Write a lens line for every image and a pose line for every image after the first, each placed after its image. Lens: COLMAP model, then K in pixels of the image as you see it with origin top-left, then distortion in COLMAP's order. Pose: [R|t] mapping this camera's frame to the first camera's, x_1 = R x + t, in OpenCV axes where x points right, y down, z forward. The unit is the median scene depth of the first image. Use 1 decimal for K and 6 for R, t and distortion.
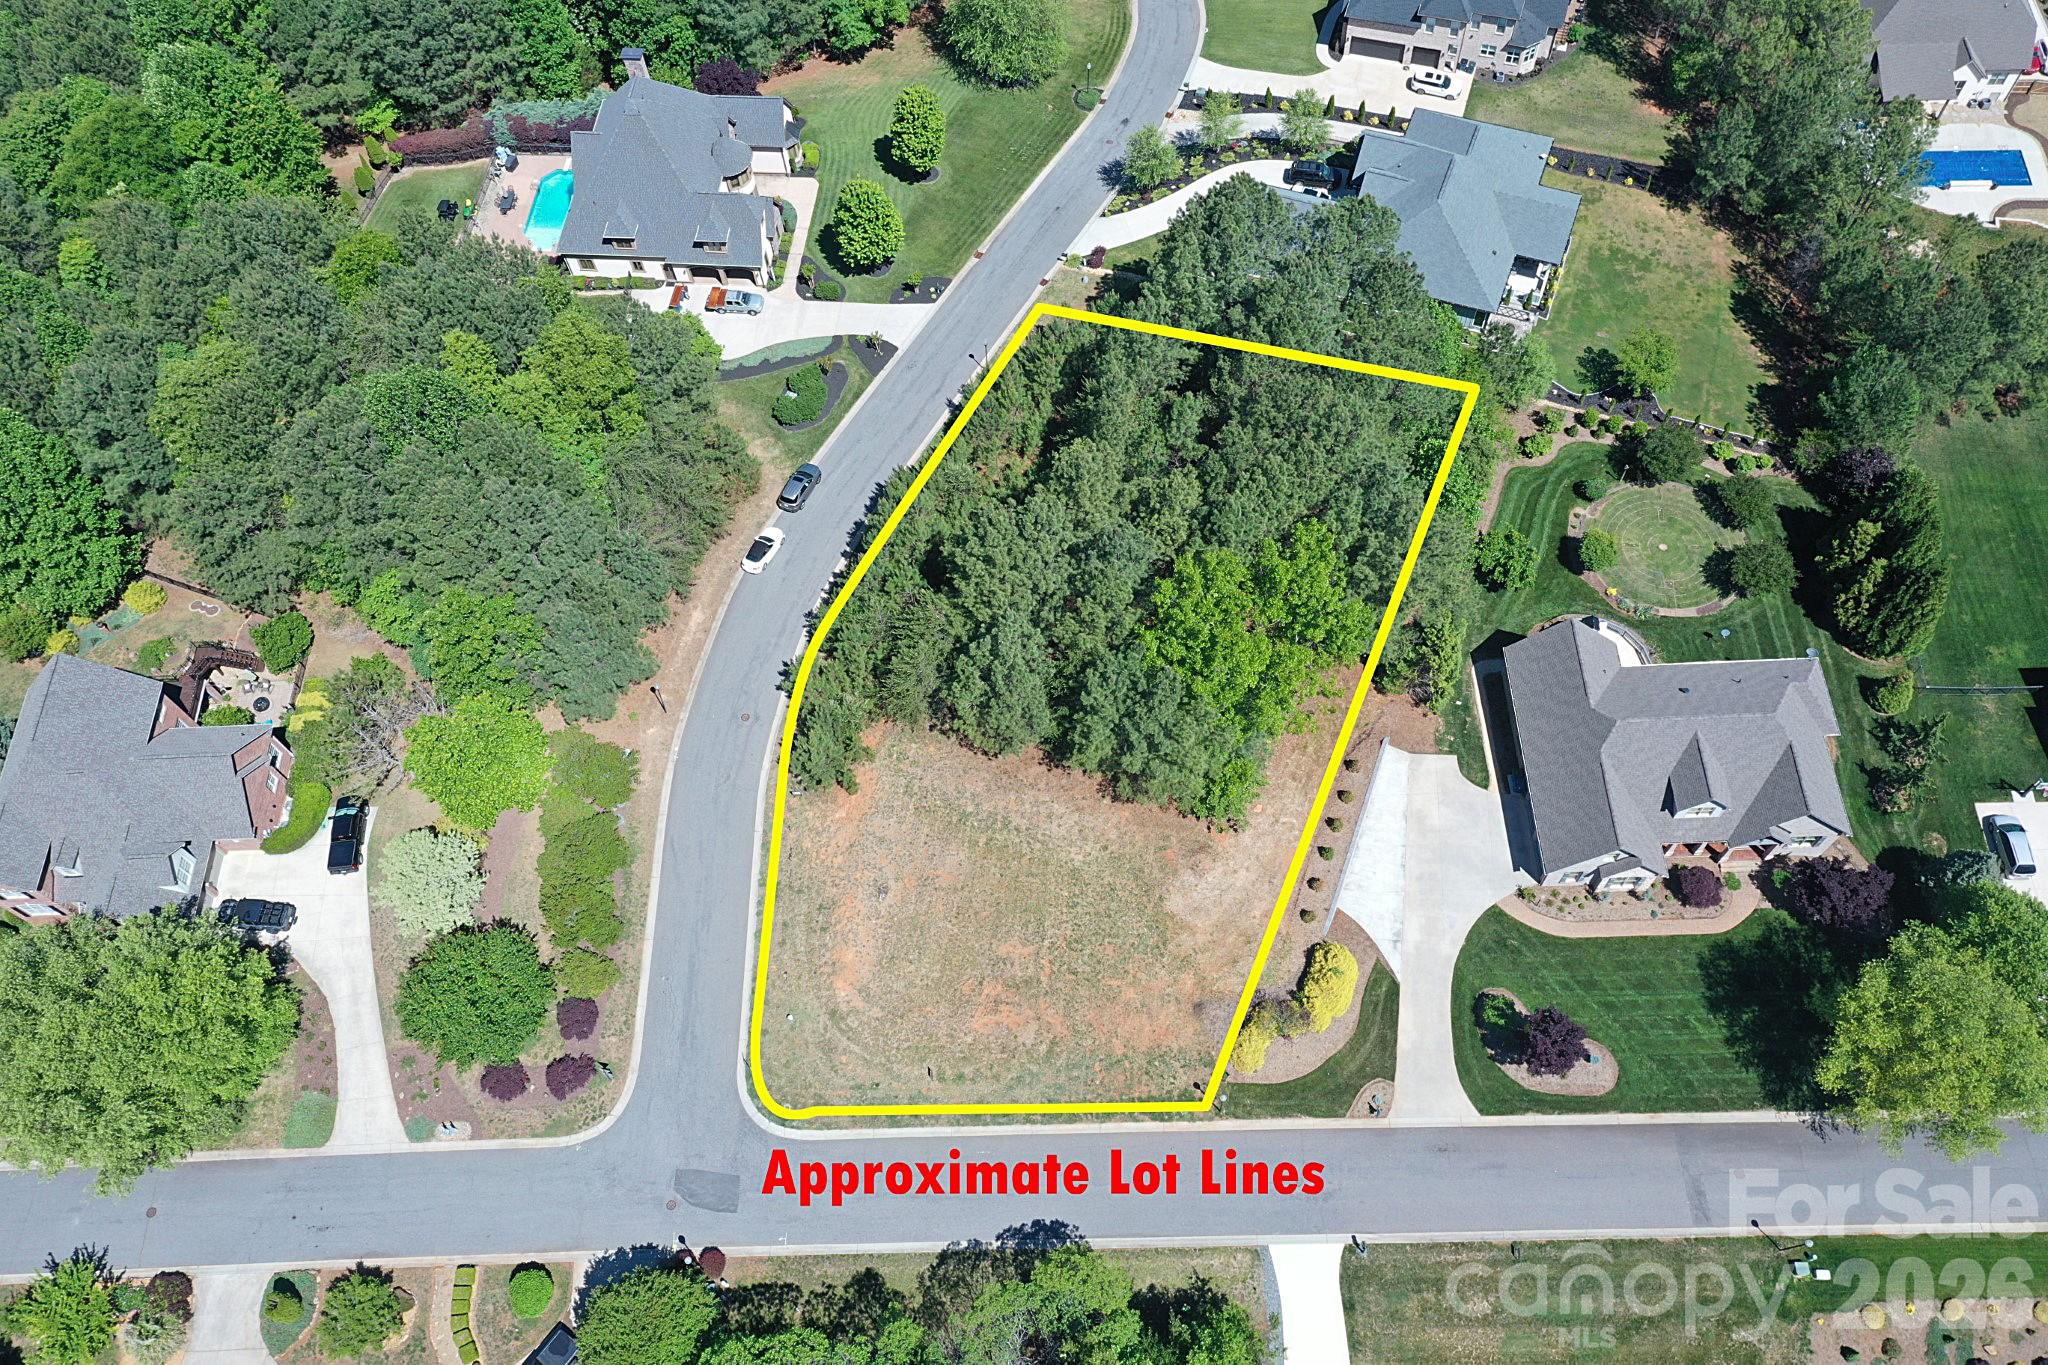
lens RADIAL K [[1627.9, 0, 1024.0], [0, 1627.9, 682.5], [0, 0, 1]] dist [0.006729, 0.009097]
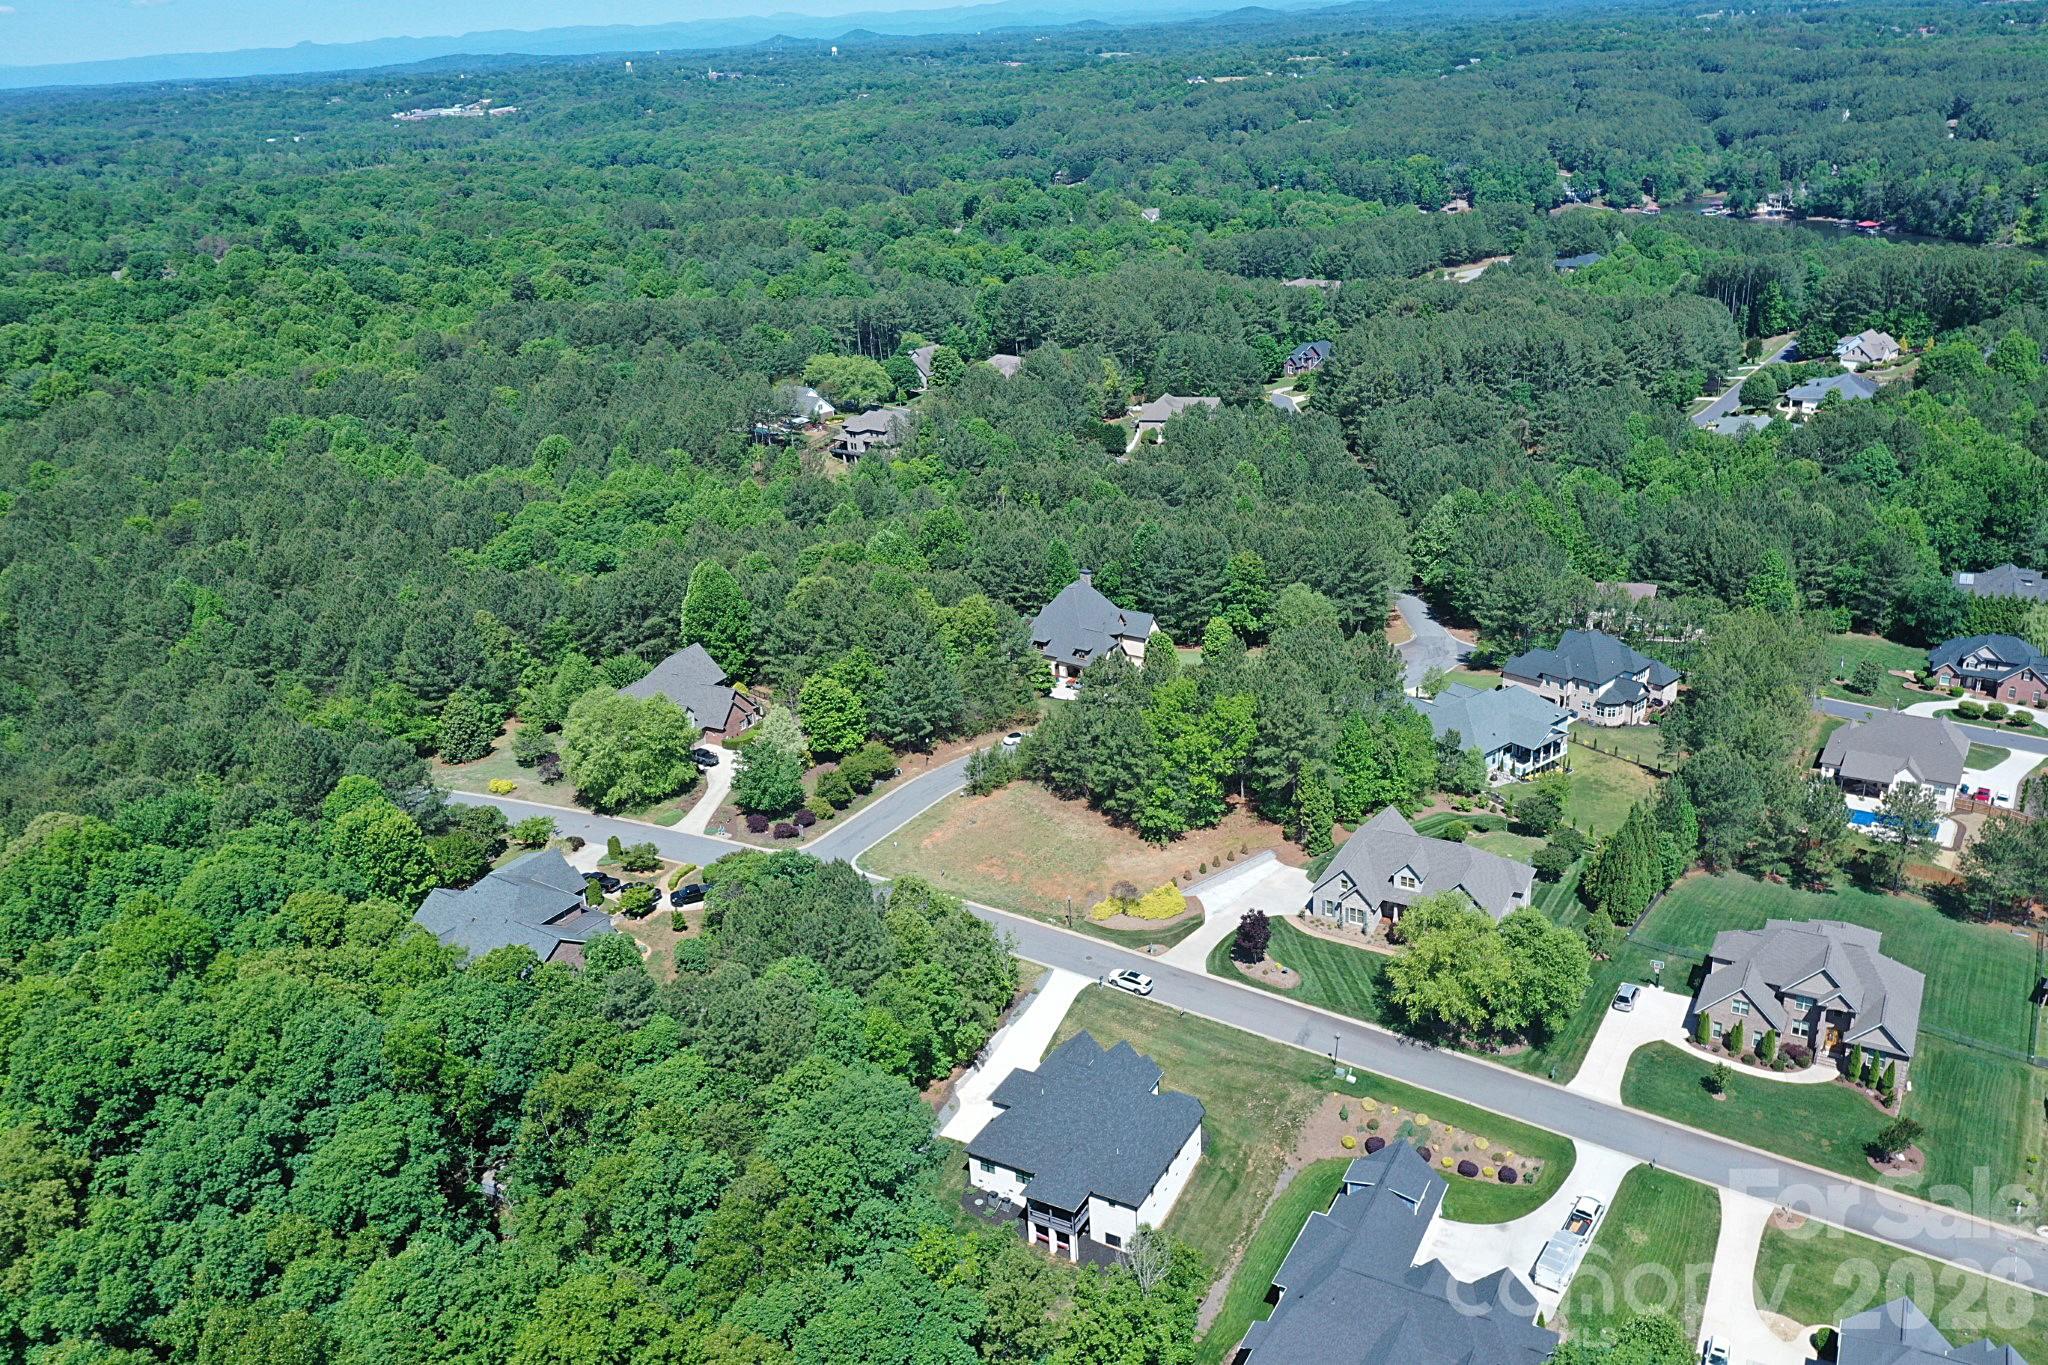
lens RADIAL K [[1627.9, 0, 1024.0], [0, 1627.9, 682.5], [0, 0, 1]] dist [0.006729, 0.009097]
pose [[0.862616, 0.196516, -0.466128, 0.760987], [-0.441817, 0.741438, -0.505042, 0.882328], [0.246356, 0.641600, 0.726400, -0.407610]]
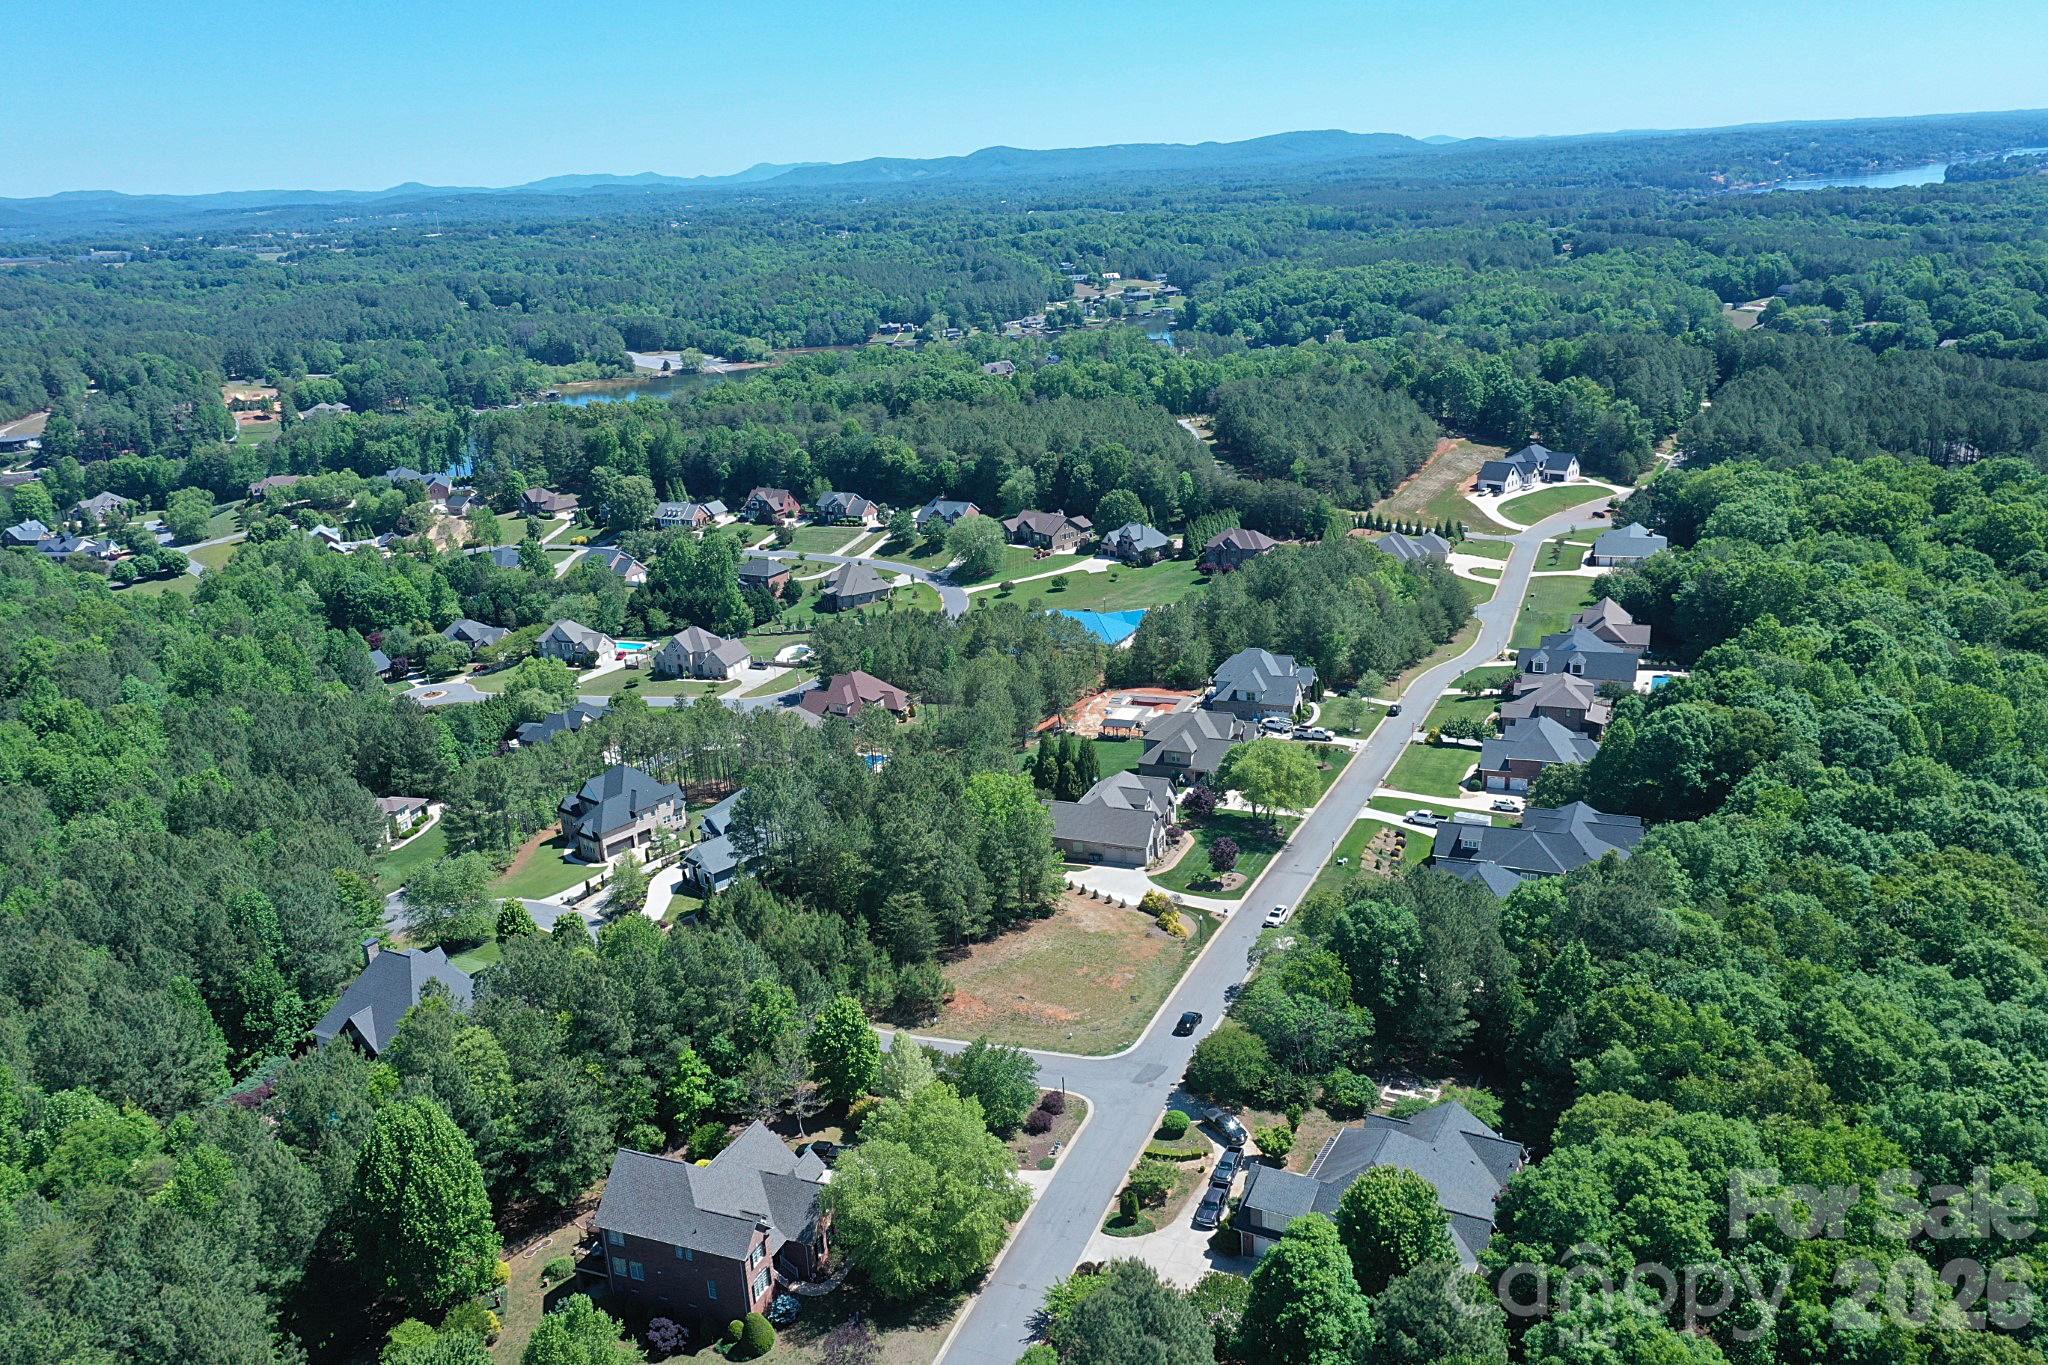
lens RADIAL K [[1615.0, 0, 1024.0], [0, 1615.0, 682.5], [0, 0, 1]] dist [0.008246, 0.002518]
pose [[0.403806, -0.242642, 0.882080, -1.451335], [0.817904, 0.527702, -0.229267, 0.333624], [-0.409846, 0.814037, 0.411547, 0.028351]]
